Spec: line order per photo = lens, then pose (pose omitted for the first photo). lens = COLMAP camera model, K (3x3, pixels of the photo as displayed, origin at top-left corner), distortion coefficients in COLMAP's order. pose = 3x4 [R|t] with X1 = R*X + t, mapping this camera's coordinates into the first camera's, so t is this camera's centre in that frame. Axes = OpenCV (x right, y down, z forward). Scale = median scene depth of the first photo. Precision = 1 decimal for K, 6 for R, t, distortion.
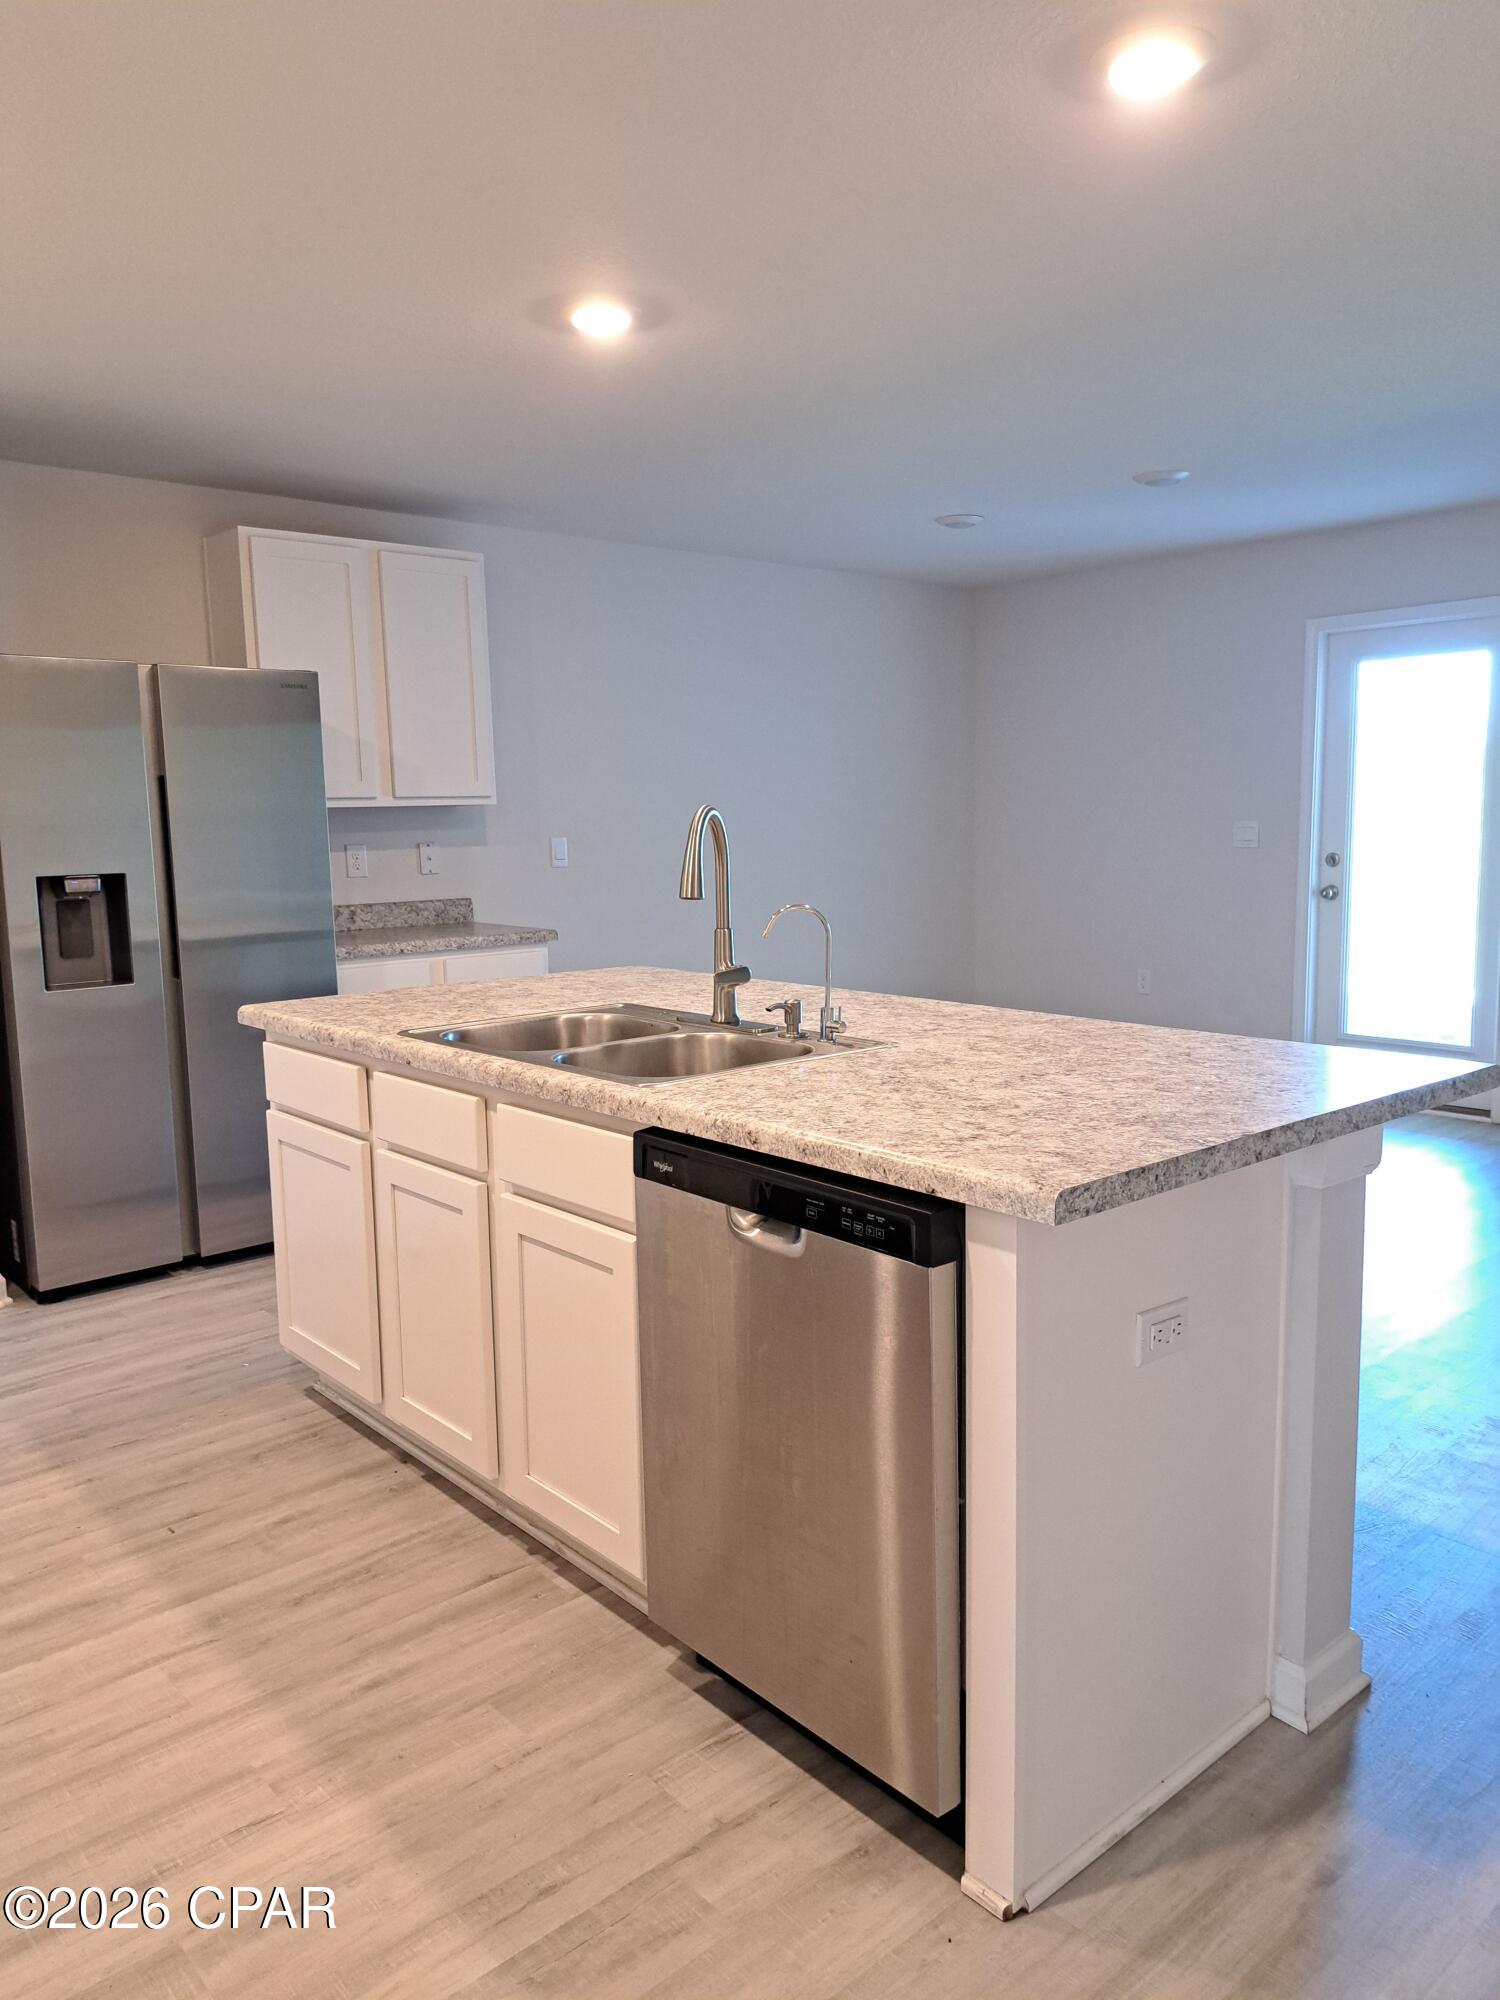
lens RADIAL K [[1460.2, 0, 750.0], [0, 1460.2, 1000.0], [0, 0, 1]] dist [0.299685, -0.097111]
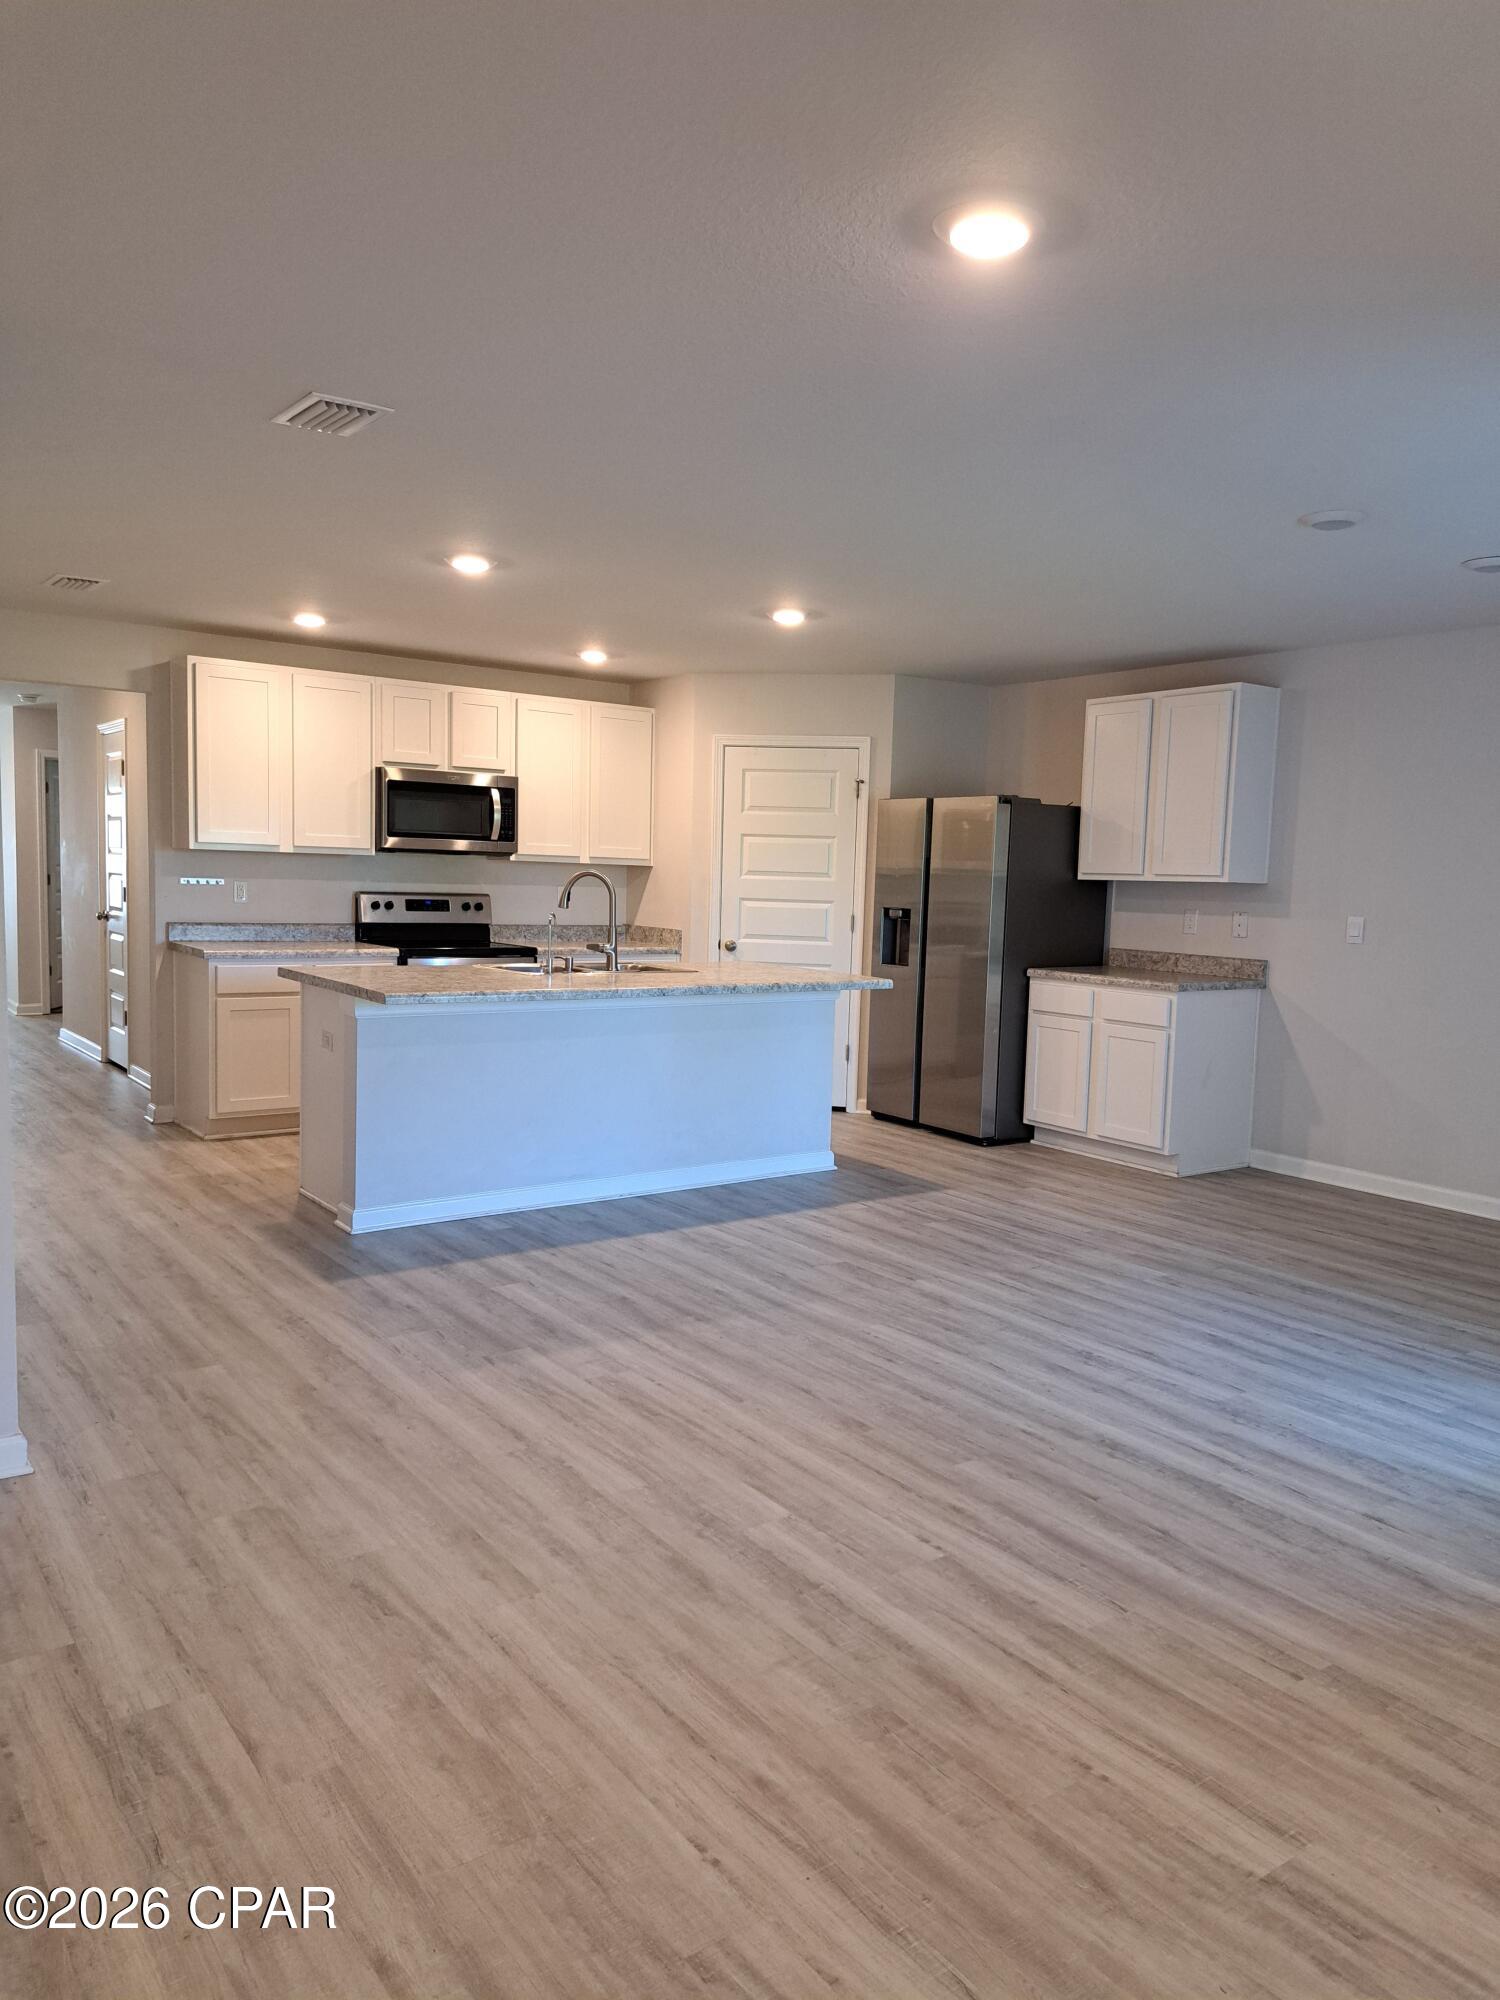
lens RADIAL K [[1440.1, 0, 763.6], [0, 1440.1, 1023.9], [0, 0, 1]] dist [0.098495, -0.092591]
pose [[-0.079326, 0.125515, -0.988915, 1.162592], [-0.163408, 0.976985, 0.137108, -0.131489], [0.983364, 0.172473, -0.056990, 0.785553]]
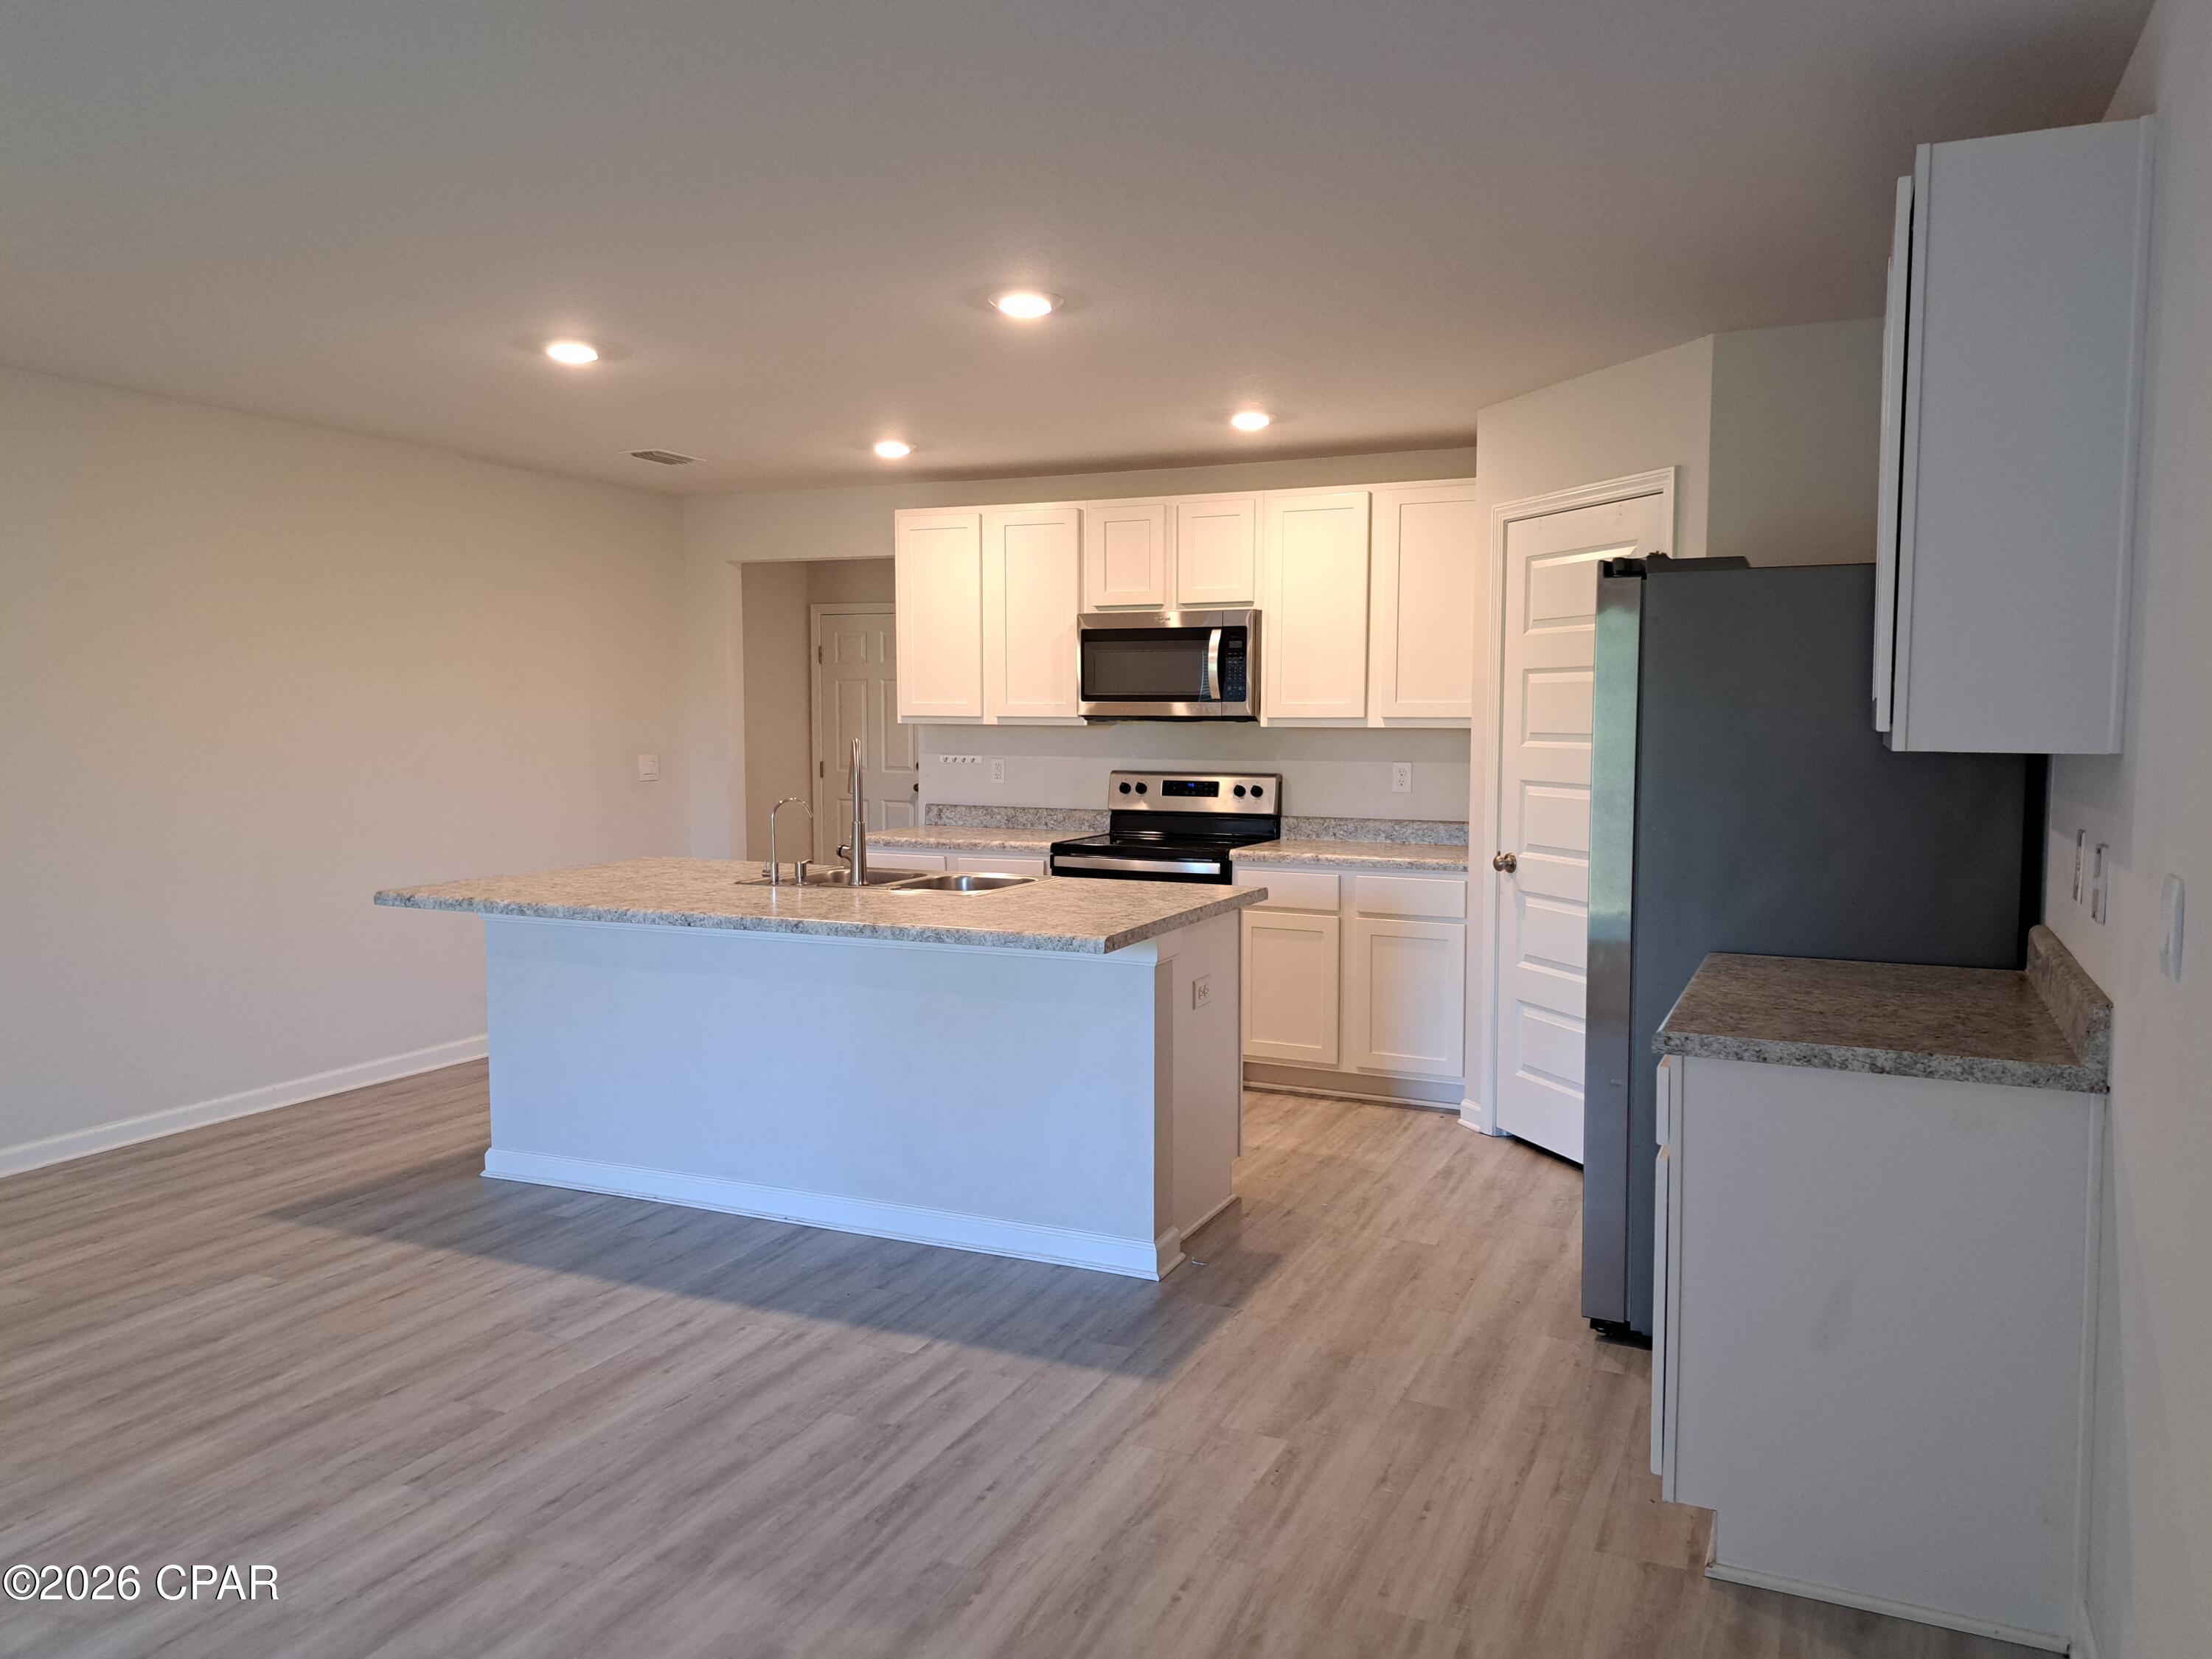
lens RADIAL K [[1592.7, 0, 1115.9], [0, 1592.7, 824.5], [0, 0, 1]] dist [0.098495, -0.092591]
pose [[-0.911634, 0.048381, -0.408146, 0.223208], [-0.038067, 0.978840, 0.201057, -0.210432], [0.409237, 0.198827, -0.890501, 1.438395]]
